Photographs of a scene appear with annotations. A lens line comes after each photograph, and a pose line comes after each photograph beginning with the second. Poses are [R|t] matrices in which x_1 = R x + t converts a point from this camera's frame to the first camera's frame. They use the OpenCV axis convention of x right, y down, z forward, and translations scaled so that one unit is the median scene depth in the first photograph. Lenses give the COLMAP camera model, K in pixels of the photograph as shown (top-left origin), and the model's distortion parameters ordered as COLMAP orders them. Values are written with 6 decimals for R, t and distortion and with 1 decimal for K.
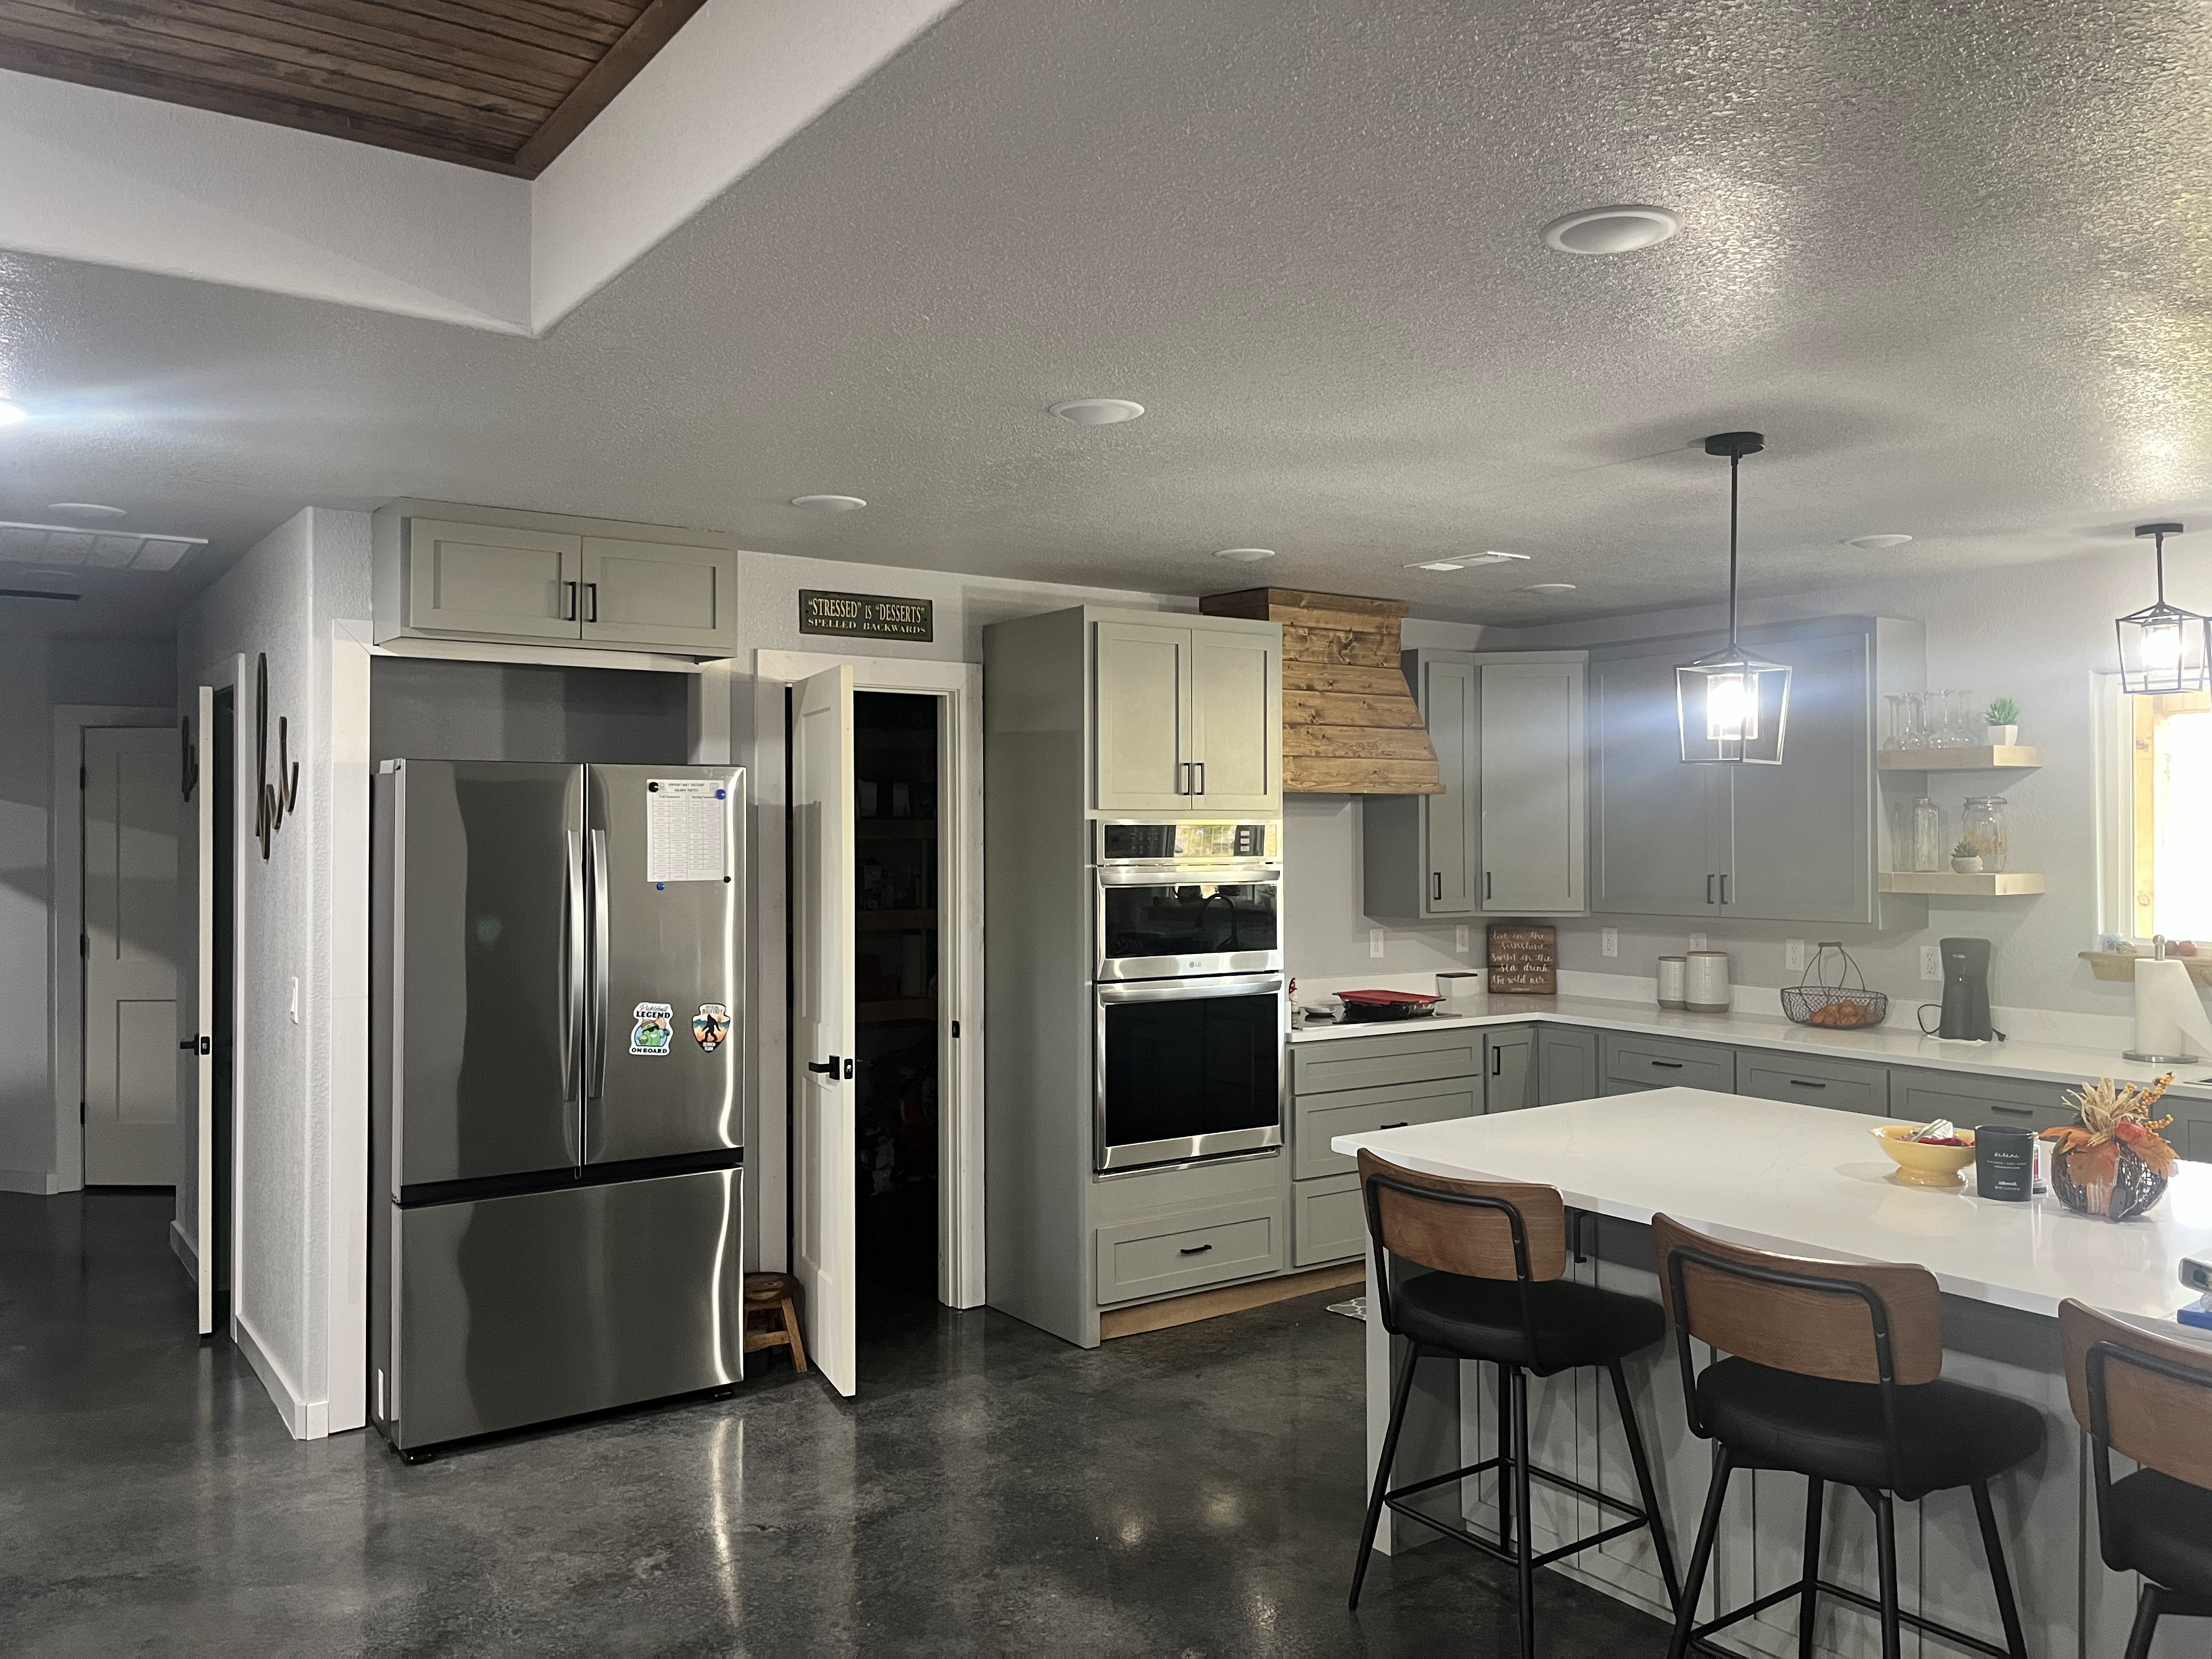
lens RADIAL K [[1681.5, 0, 1106.0], [0, 1681.5, 829.5], [0, 0, 1]] dist [0.075480, -0.121368]
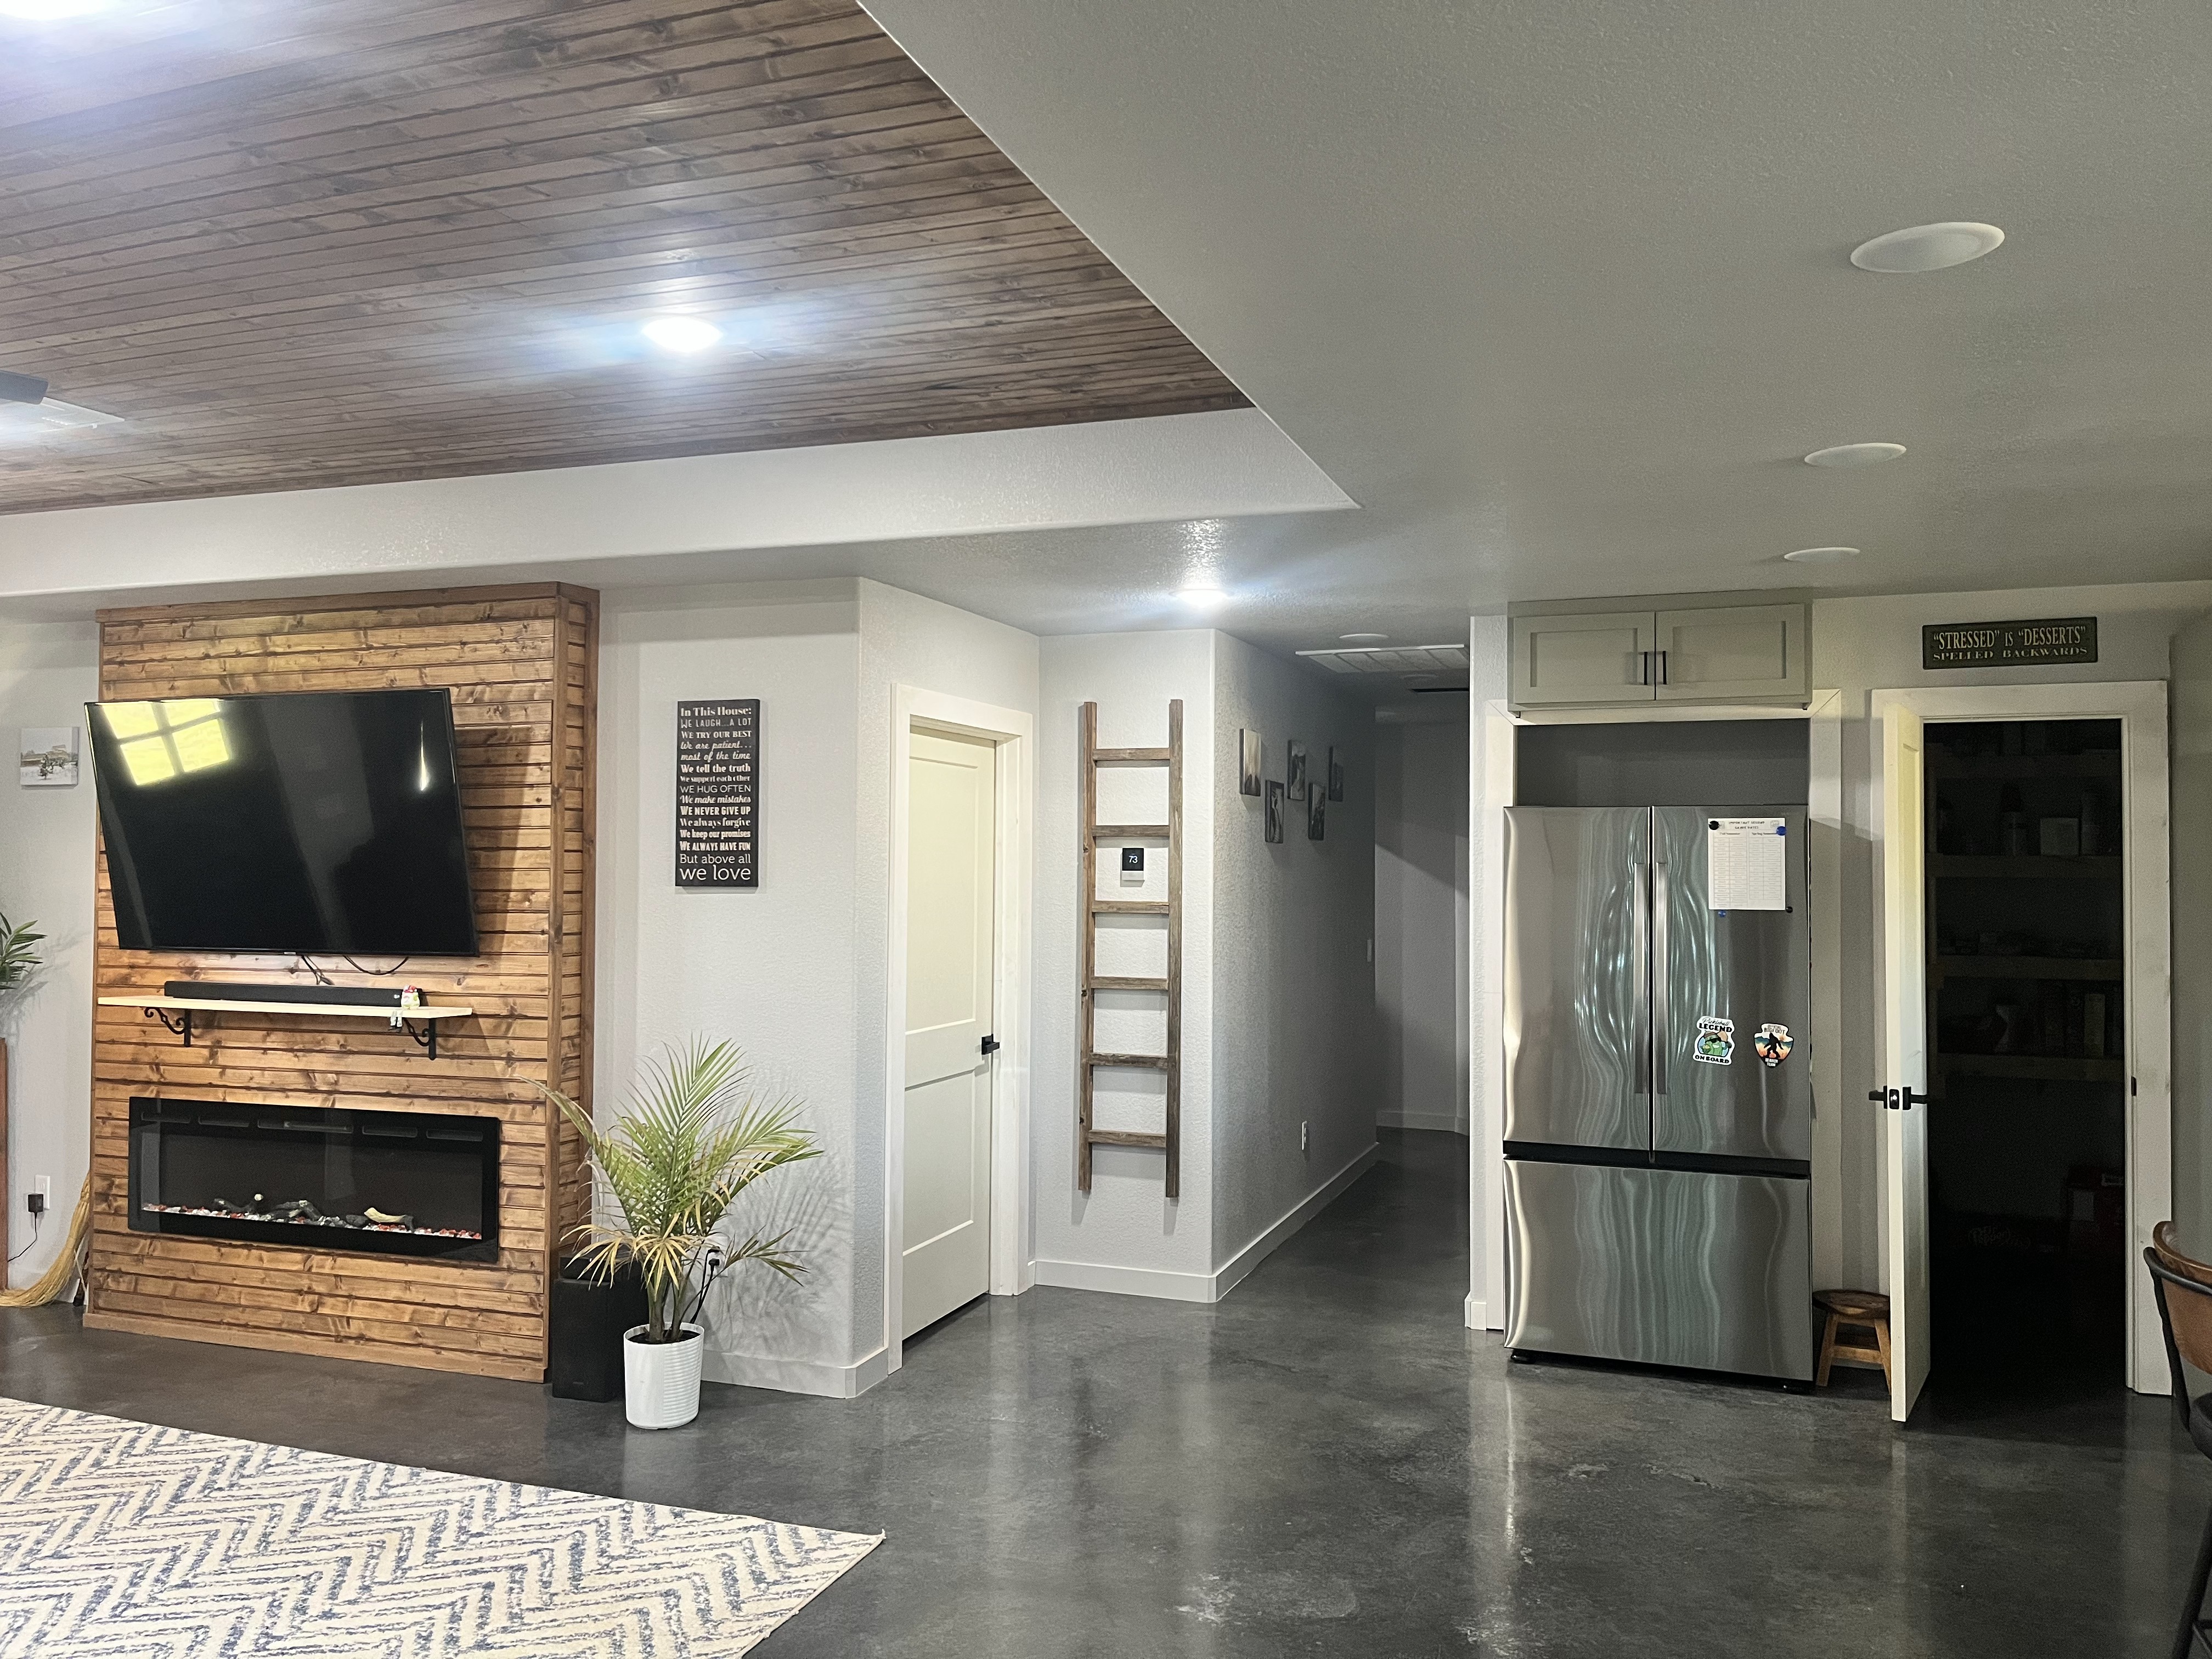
lens RADIAL K [[1687.1, 0, 1103.6], [0, 1687.1, 860.2], [0, 0, 1]] dist [0.065477, -0.000355]
pose [[0.571087, 0.002486, -0.820886, 0.423382], [-0.005838, 0.999982, -0.001033, 0.001585], [0.820869, 0.005382, 0.571091, 0.017376]]
